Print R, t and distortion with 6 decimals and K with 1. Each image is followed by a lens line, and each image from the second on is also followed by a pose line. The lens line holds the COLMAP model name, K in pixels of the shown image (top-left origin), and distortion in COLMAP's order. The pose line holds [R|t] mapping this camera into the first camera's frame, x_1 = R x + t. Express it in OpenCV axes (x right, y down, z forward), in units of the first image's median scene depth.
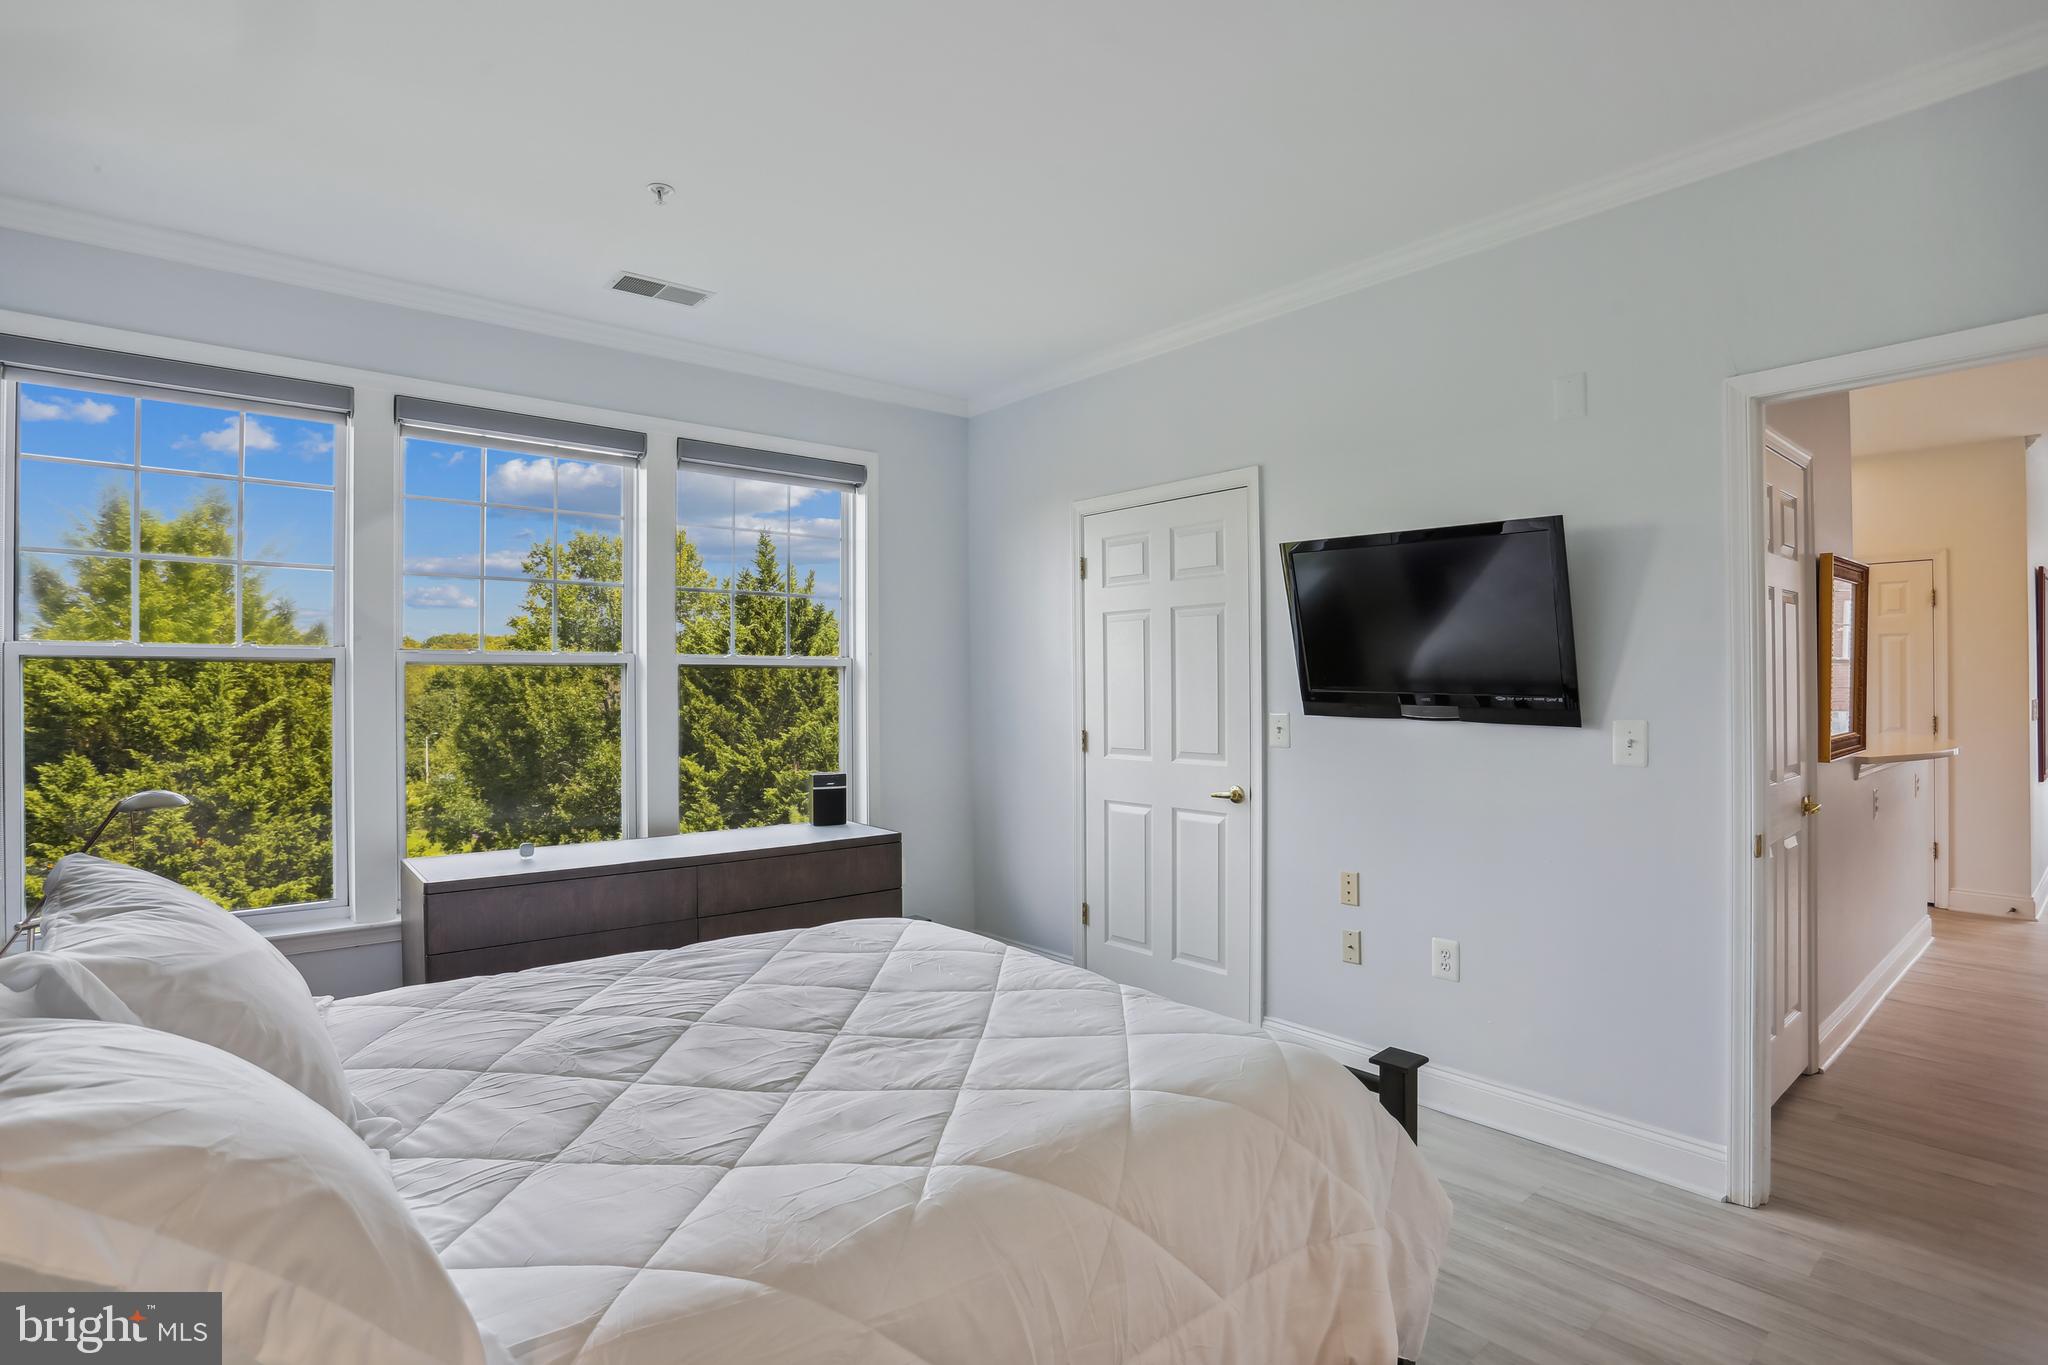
lens RADIAL K [[1005.3, 0, 1014.1], [0, 1005.3, 683.7], [0, 0, 1]] dist [-0.061262, 0.023700]
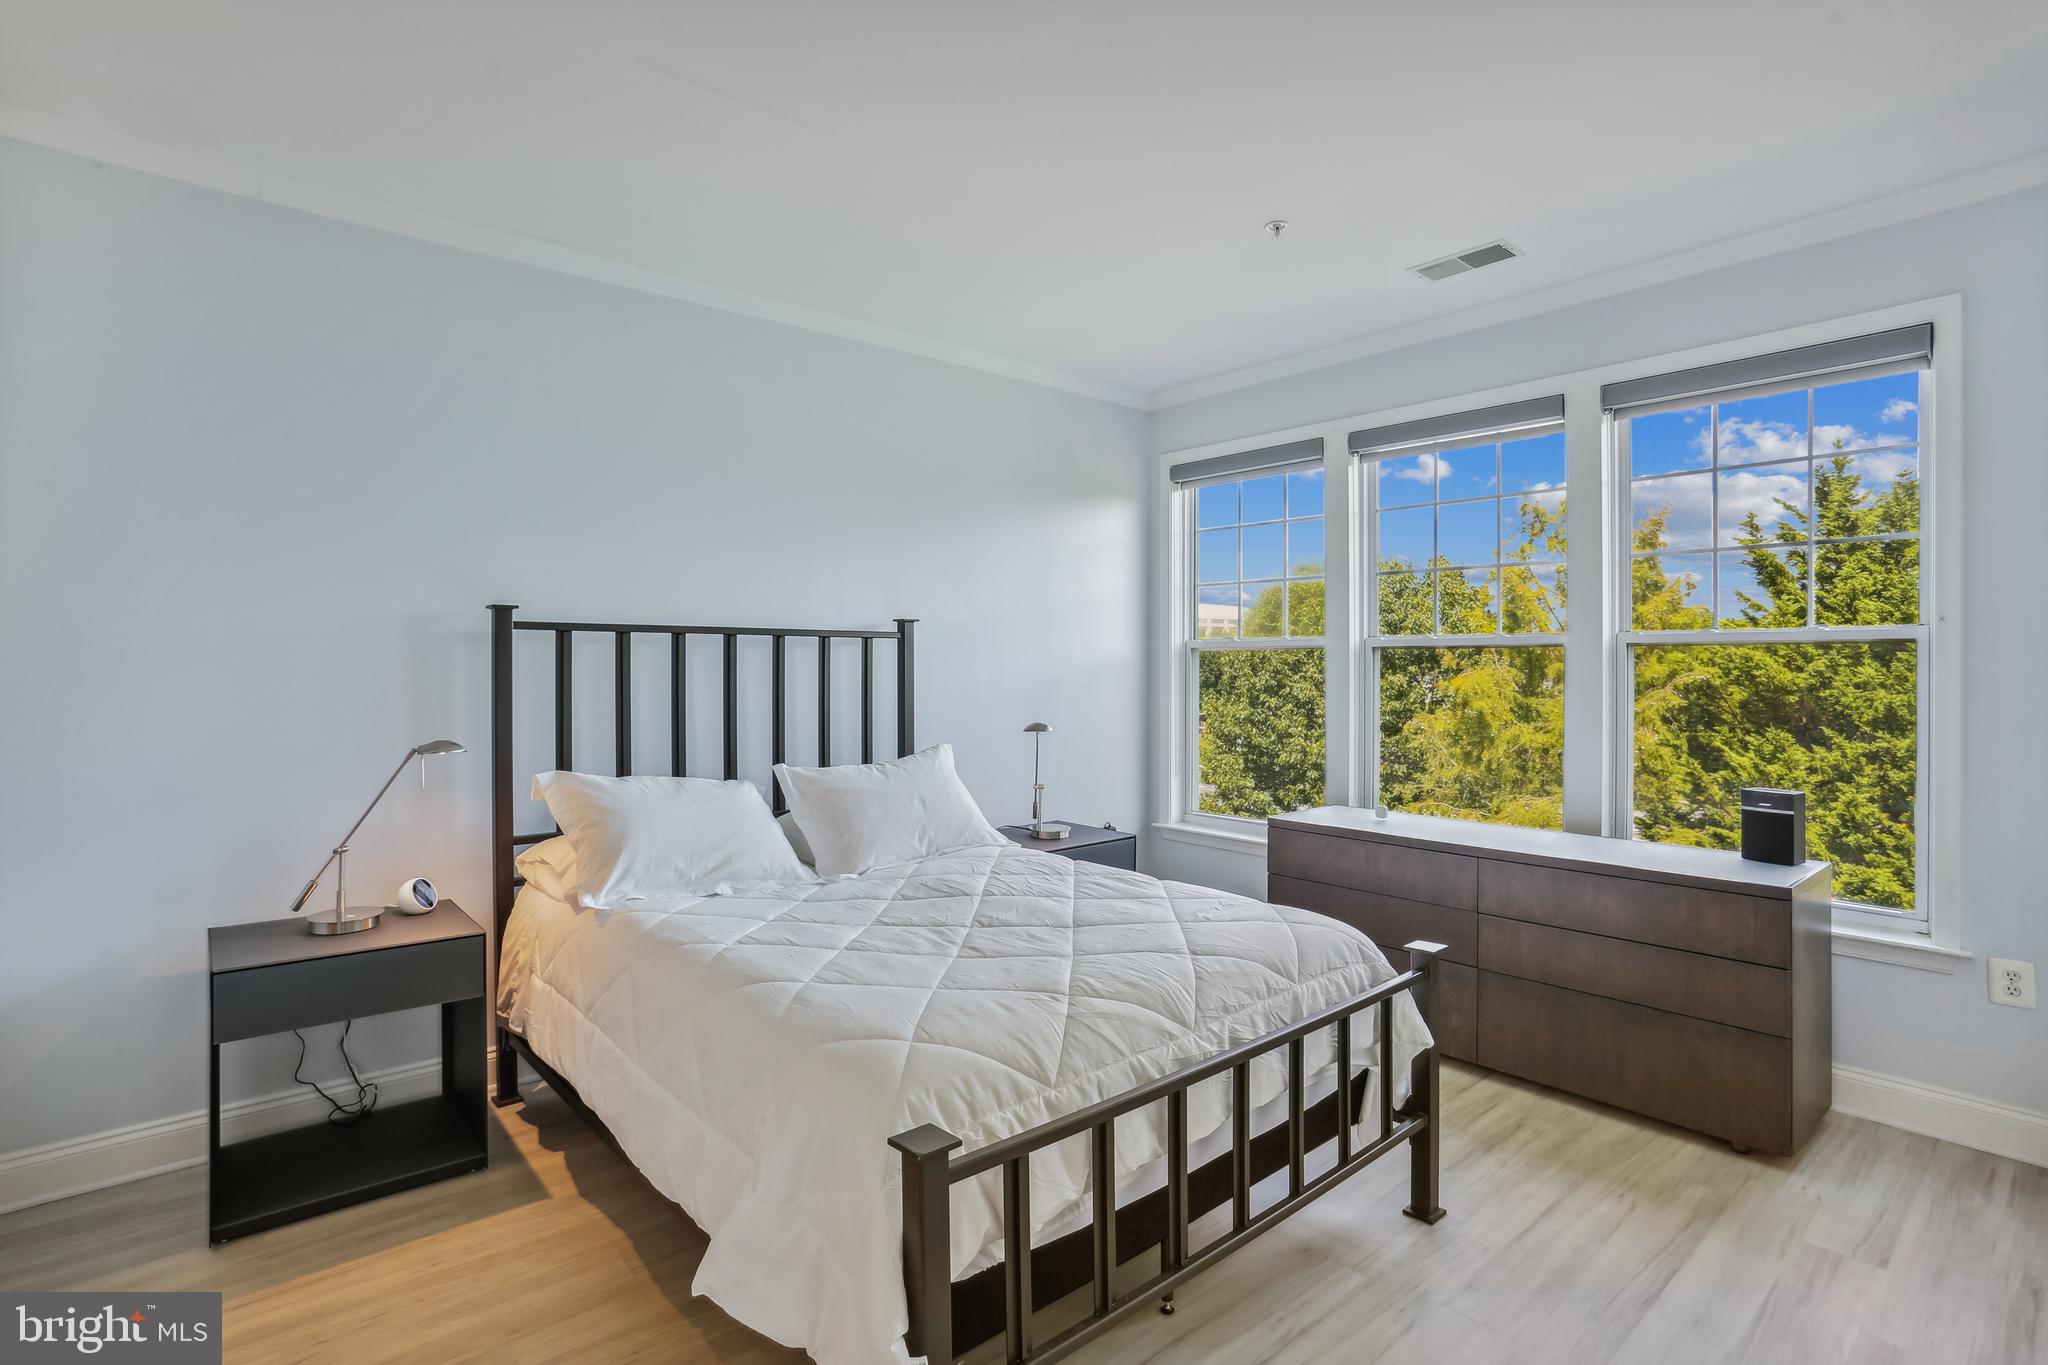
lens RADIAL K [[1005.3, 0, 1016.1], [0, 1005.3, 662.7], [0, 0, 1]] dist [-0.061262, 0.023700]
pose [[0.010957, -0.001405, -0.999939, 0.131026], [0.000086, 0.999999, -0.001404, -0.000102], [0.999940, -0.000071, 0.010957, 0.117365]]
